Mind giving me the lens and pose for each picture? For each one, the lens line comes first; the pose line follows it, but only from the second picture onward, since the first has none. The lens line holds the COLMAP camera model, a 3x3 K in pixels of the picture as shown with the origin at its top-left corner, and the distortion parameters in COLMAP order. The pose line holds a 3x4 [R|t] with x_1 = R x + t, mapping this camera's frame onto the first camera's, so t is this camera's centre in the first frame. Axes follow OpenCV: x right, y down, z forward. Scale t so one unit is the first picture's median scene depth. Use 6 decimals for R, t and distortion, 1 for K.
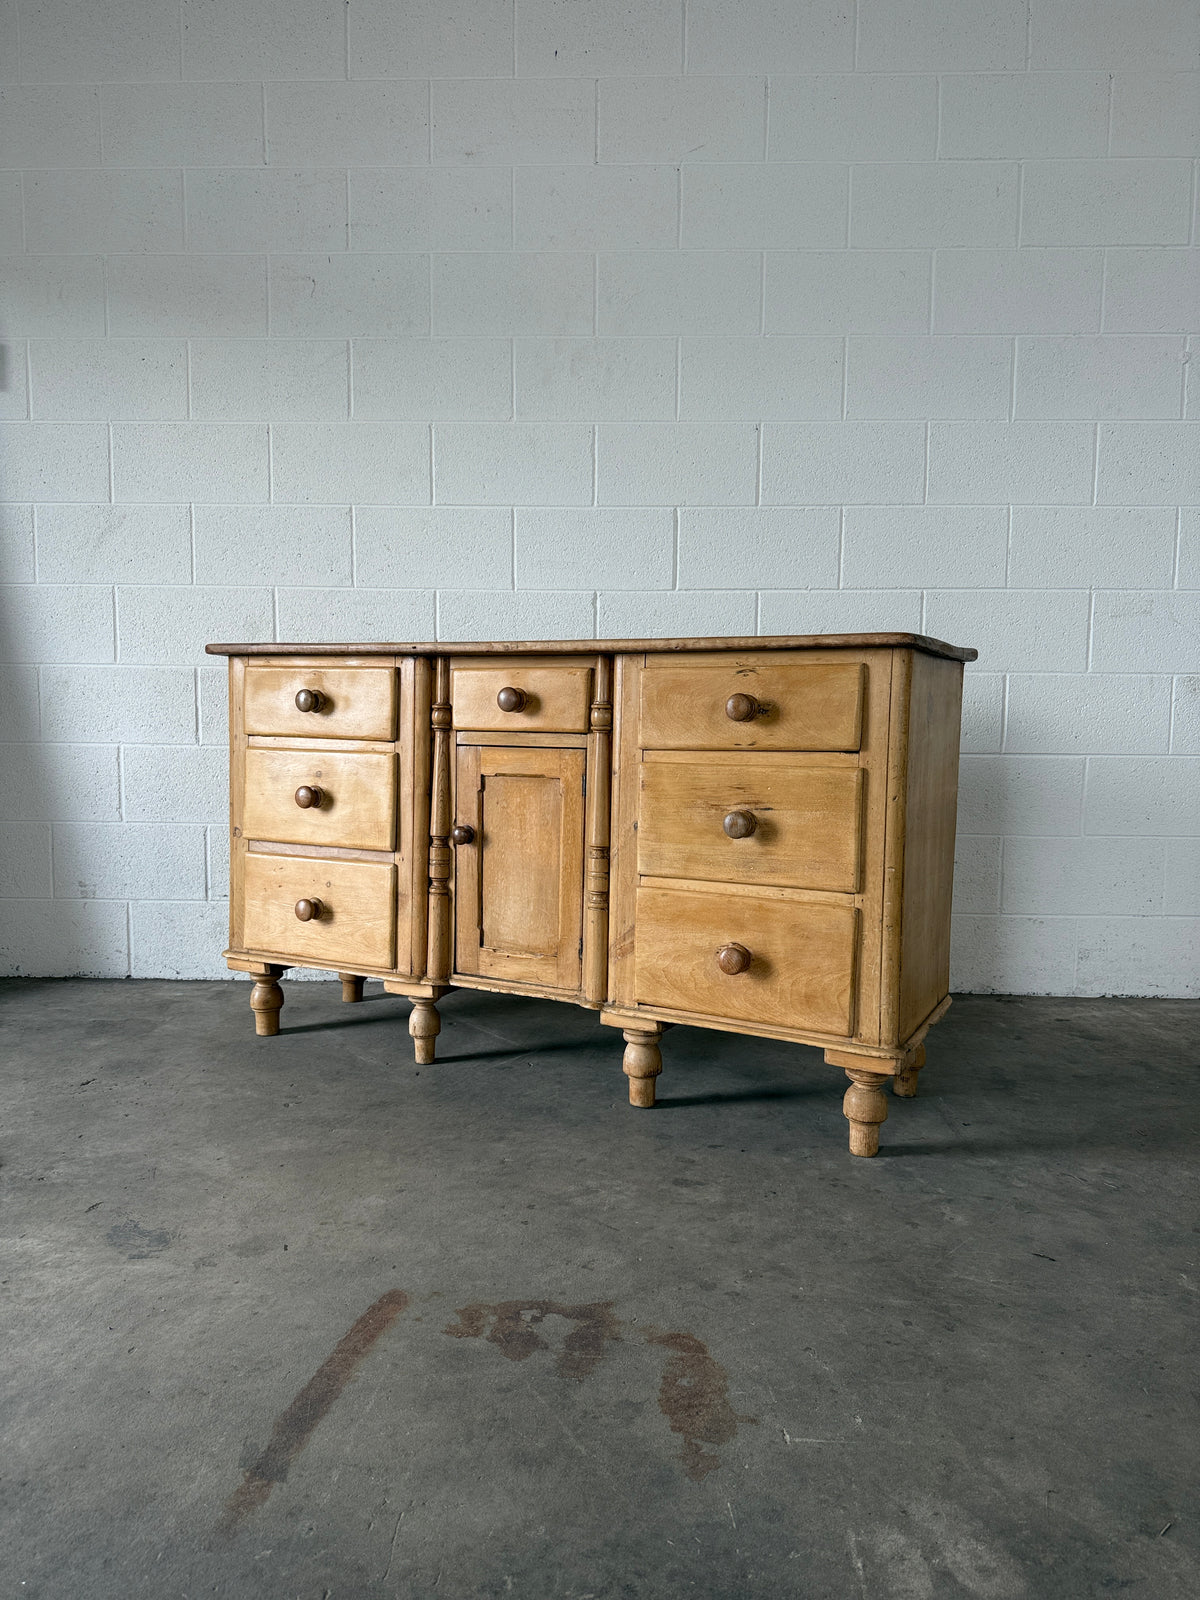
lens RADIAL K [[1123.4, 0, 600.0], [0, 1123.4, 800.0], [0, 0, 1]] dist [0.083283, -0.152964]
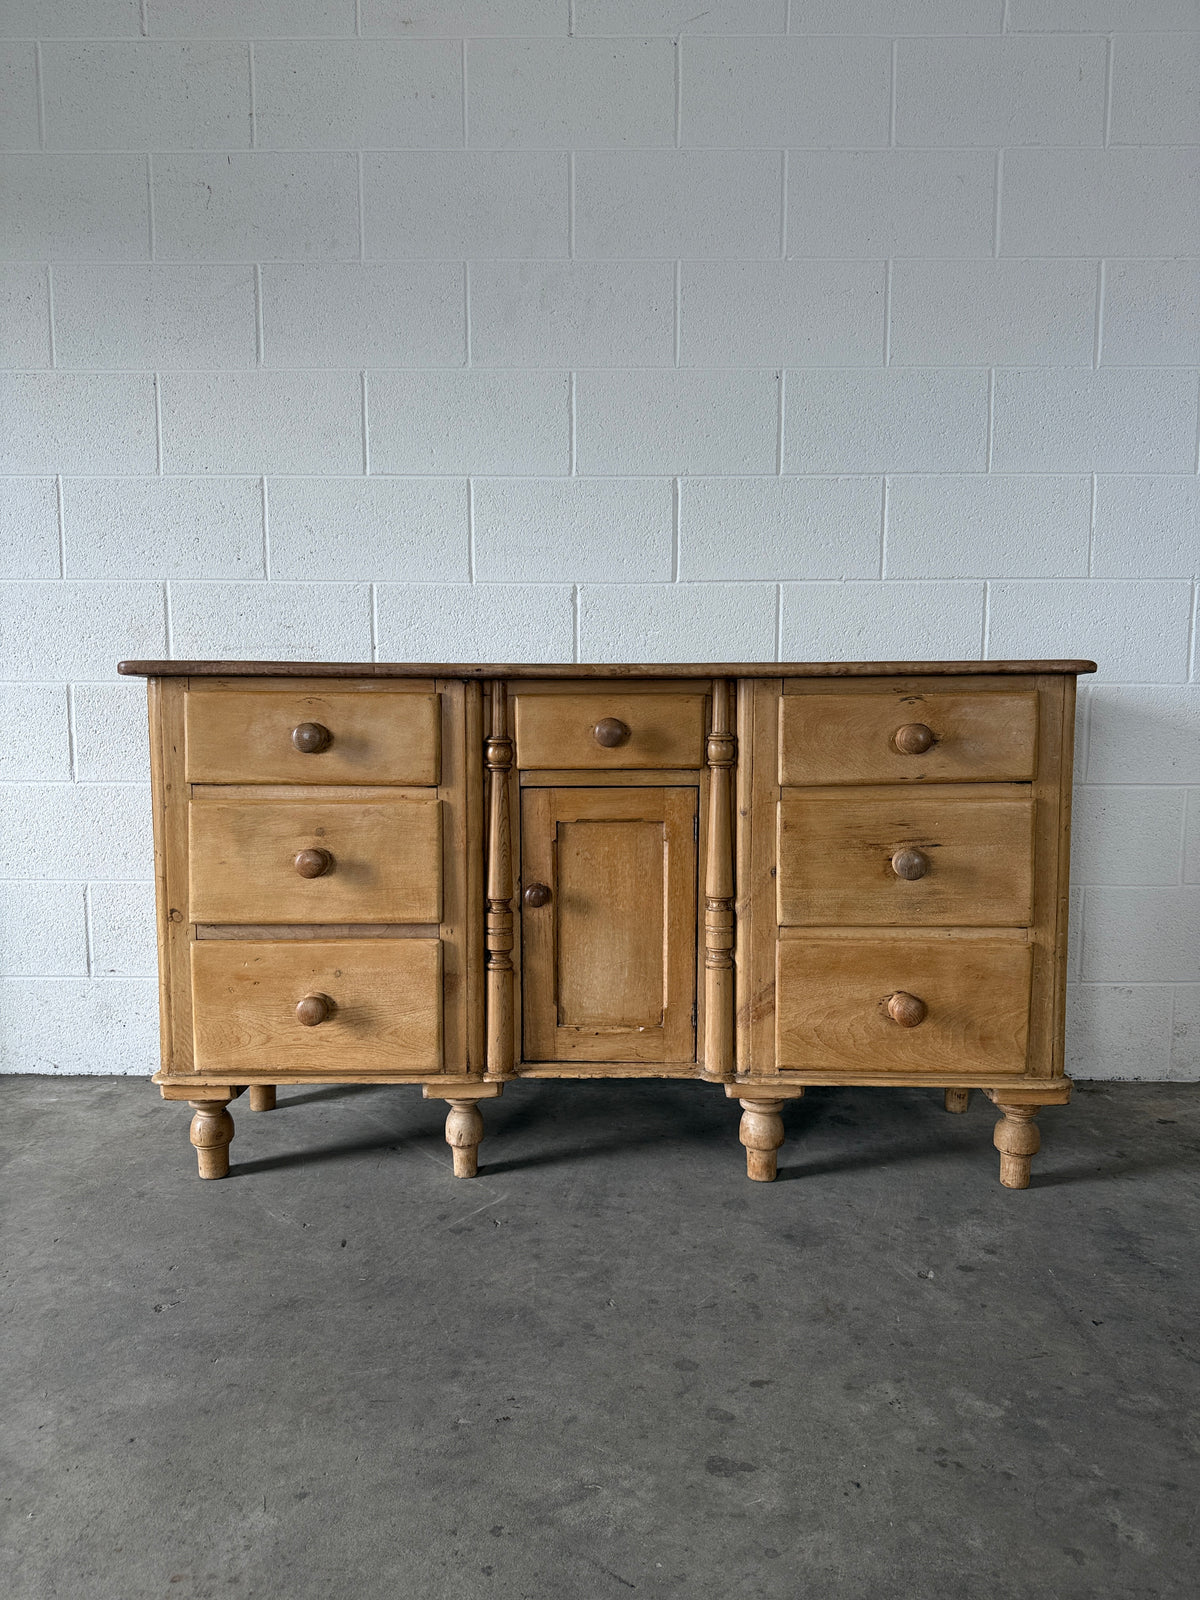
lens RADIAL K [[1132.7, 0, 601.0], [0, 1132.7, 805.4], [0, 0, 1]] dist [0.017859, -0.026444]
pose [[0.999622, -0.010444, 0.025428, -0.009607], [0.009974, 0.999778, 0.018537, -0.056808], [-0.025616, -0.018276, 0.999505, 0.260133]]
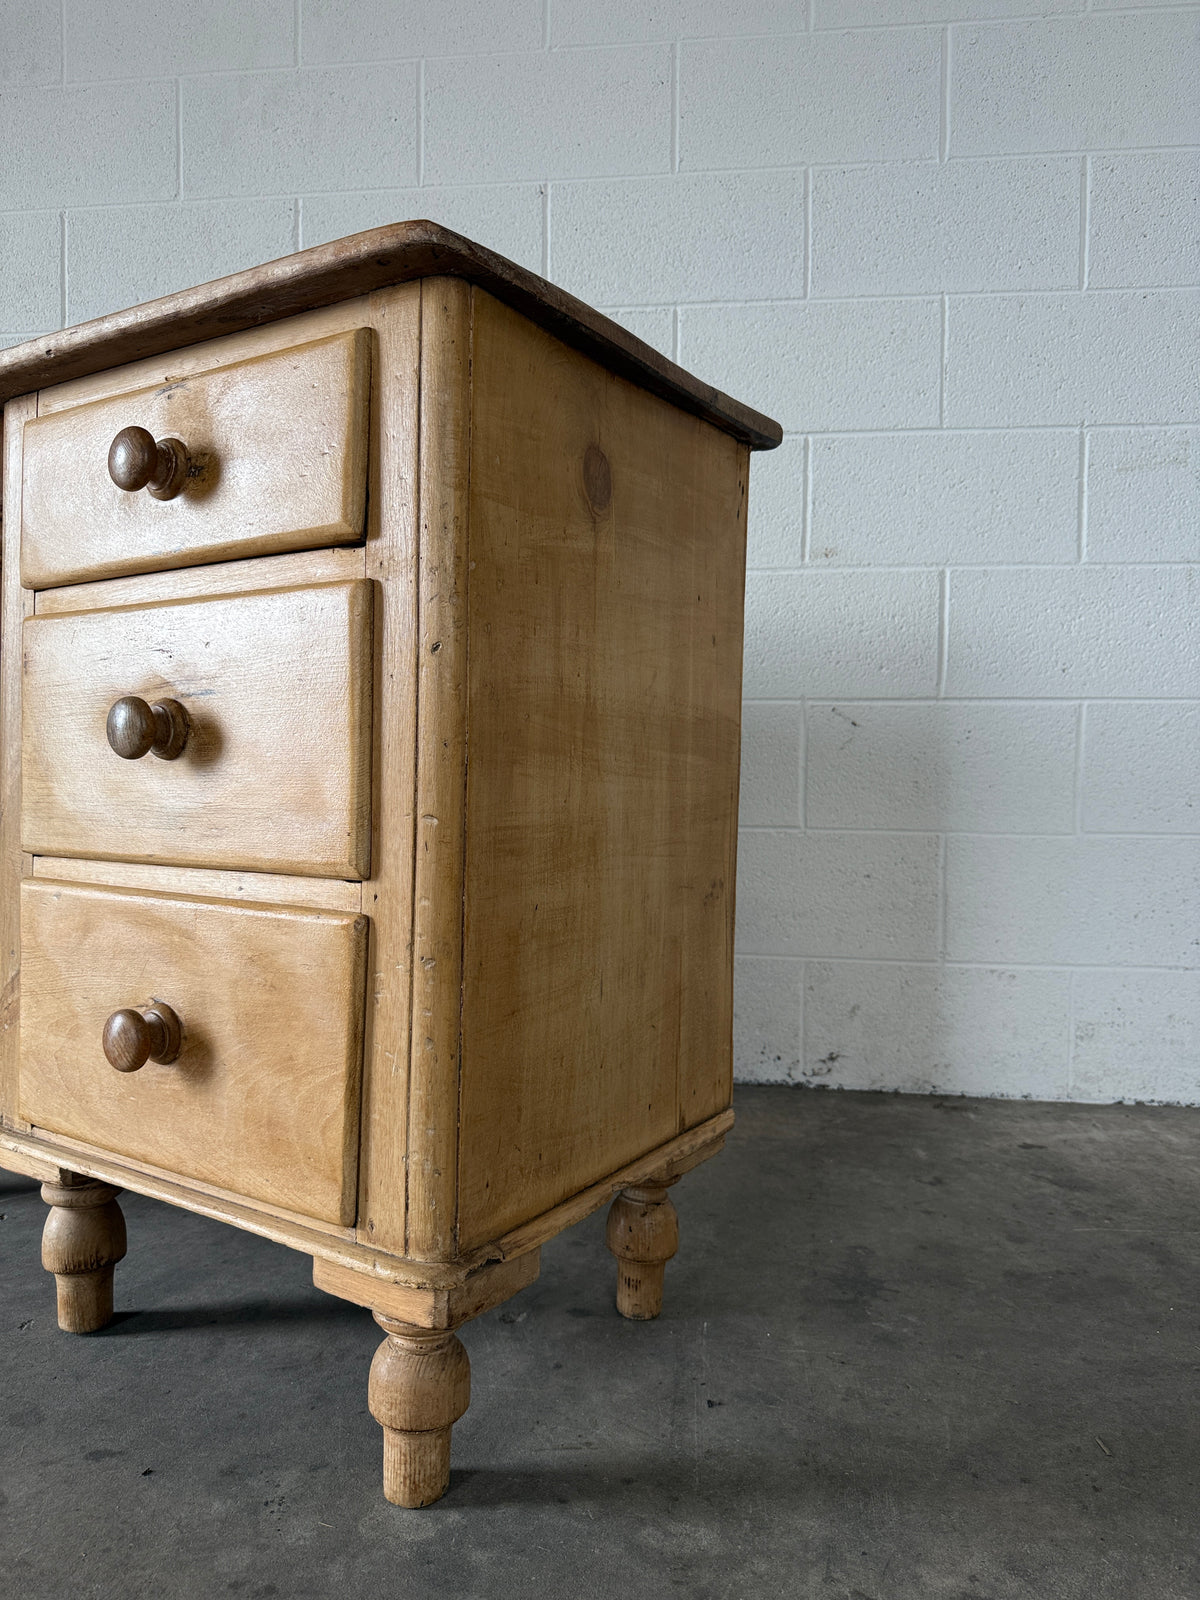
lens RADIAL K [[1139.6, 0, 598.2], [0, 1139.6, 802.8], [0, 0, 1]] dist [0.015036, -0.028080]
pose [[0.996195, 0.003135, -0.087096, 0.286505], [-0.007510, 0.998723, -0.049953, 0.060760], [0.086828, 0.050417, 0.994947, 0.476902]]
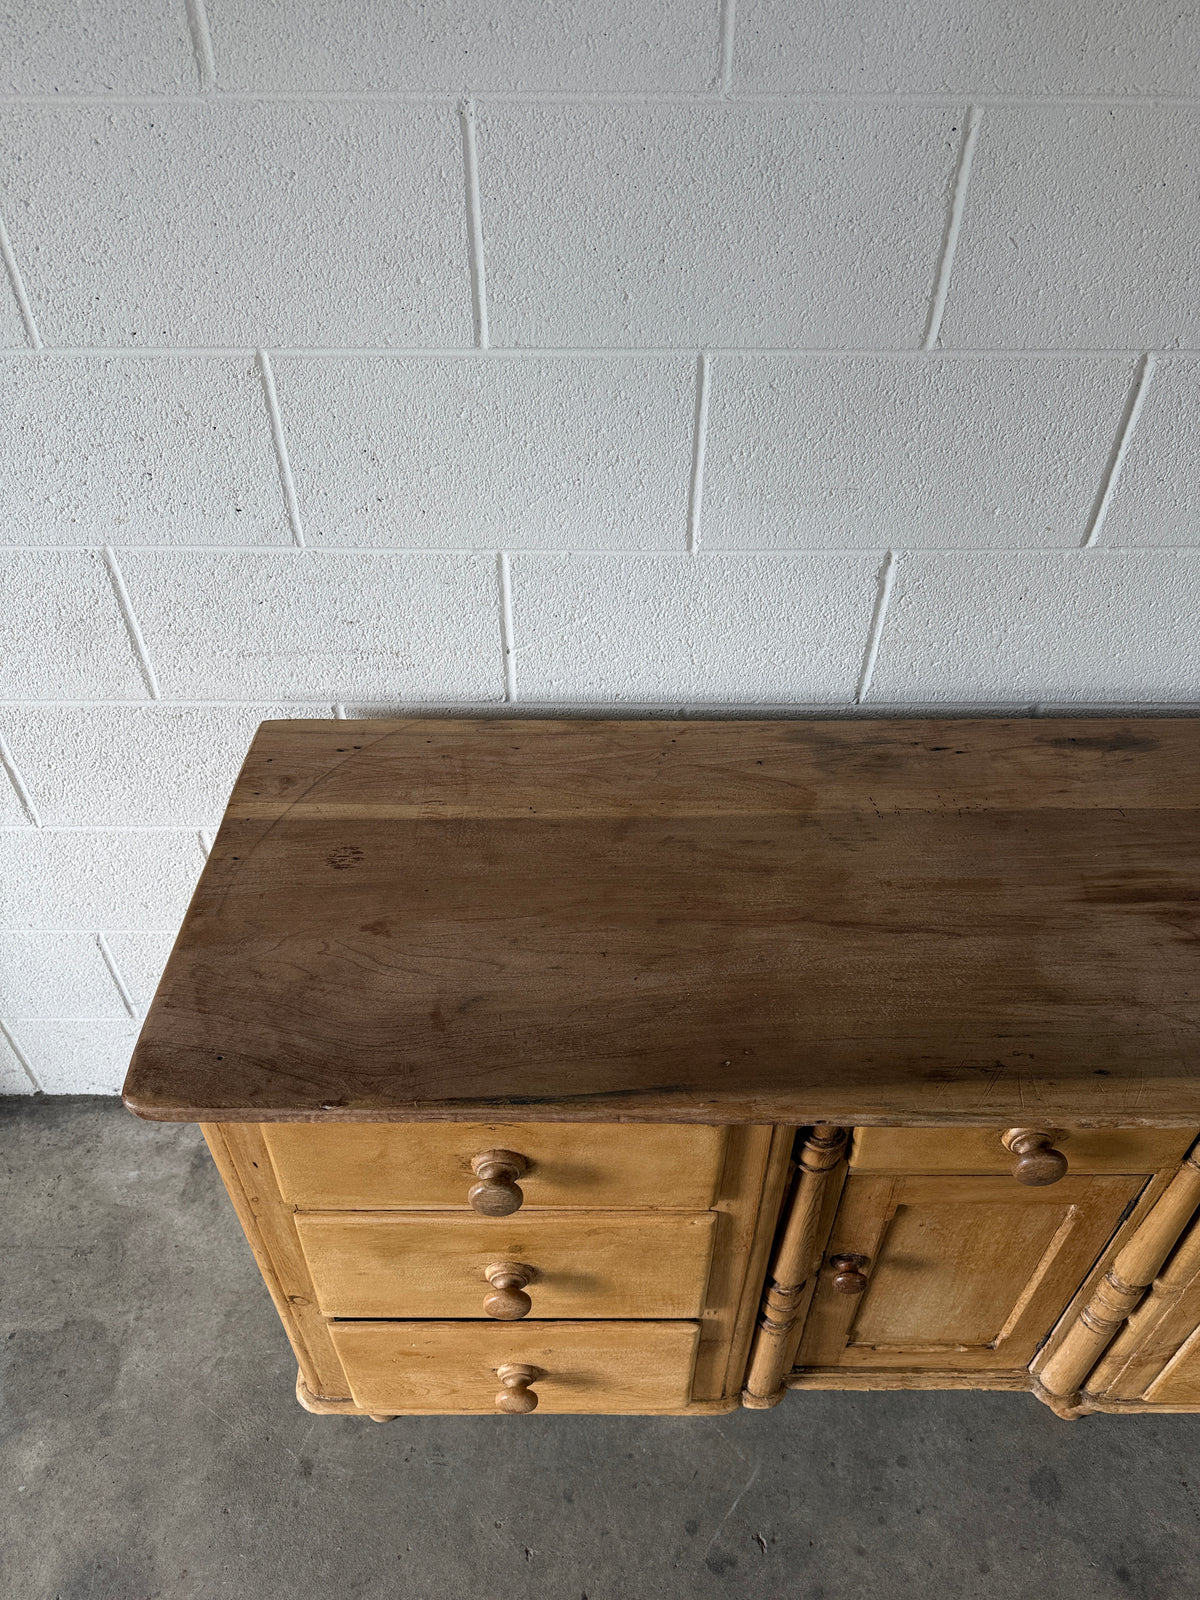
lens RADIAL K [[1139.6, 0, 598.2], [0, 1139.6, 802.8], [0, 0, 1]] dist [0.015036, -0.028080]
pose [[0.999228, -0.029951, 0.025406, -0.159342], [0.008051, 0.789338, 0.613906, -0.474828], [-0.038440, -0.613228, 0.788970, 0.791172]]
